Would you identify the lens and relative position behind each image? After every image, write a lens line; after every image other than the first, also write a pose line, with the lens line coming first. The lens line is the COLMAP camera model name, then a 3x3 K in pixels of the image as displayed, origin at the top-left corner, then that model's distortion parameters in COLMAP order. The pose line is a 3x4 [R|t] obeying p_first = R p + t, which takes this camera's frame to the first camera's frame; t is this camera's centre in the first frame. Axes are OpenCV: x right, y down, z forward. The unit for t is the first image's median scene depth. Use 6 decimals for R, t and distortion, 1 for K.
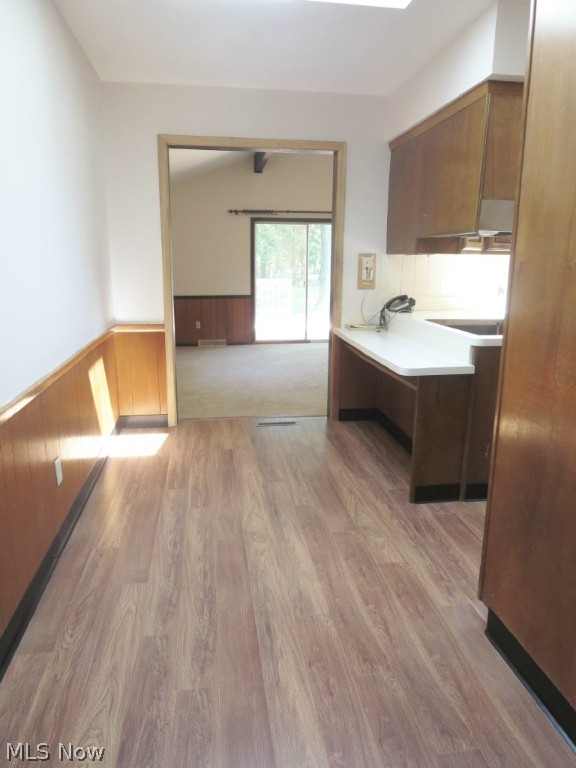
lens RADIAL K [[543.9, 0, 288.0], [0, 543.9, 384.0], [0, 0, 1]] dist [-0.039904, -0.000988]
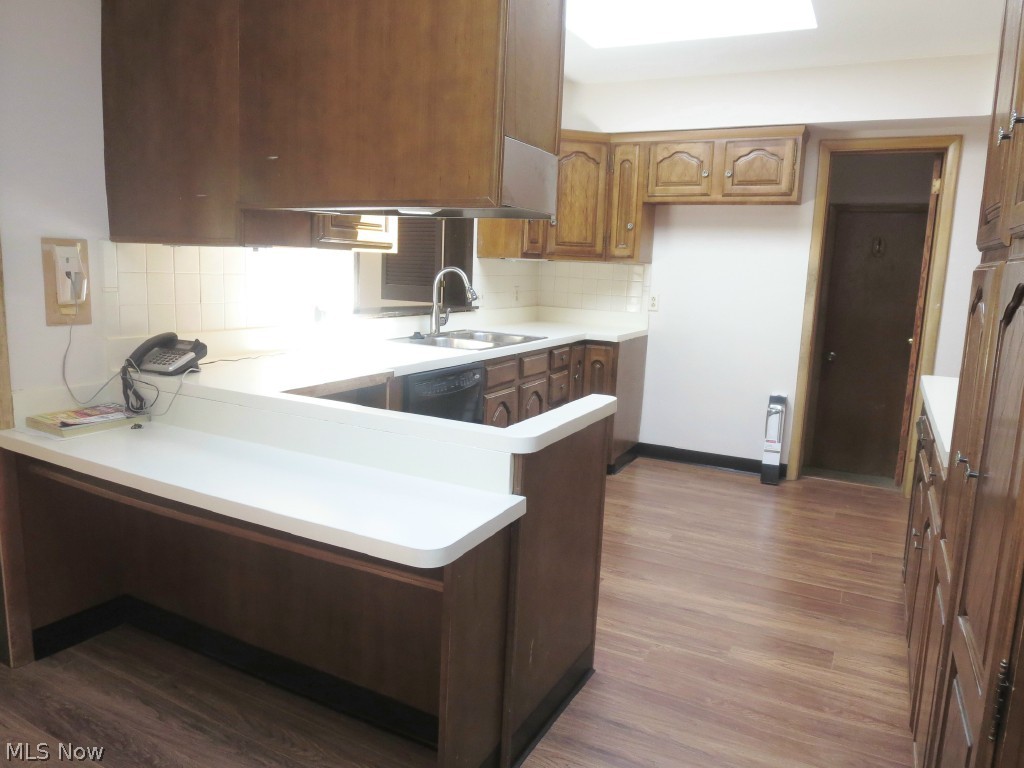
lens RADIAL K [[750.9, 0, 512.0], [0, 750.9, 384.0], [0, 0, 1]] dist [0.001788, -0.000049]
pose [[0.609073, -0.112338, 0.785118, -0.104885], [0.146567, 0.988811, 0.027780, -0.098607], [-0.779453, 0.098153, 0.618723, 0.399170]]
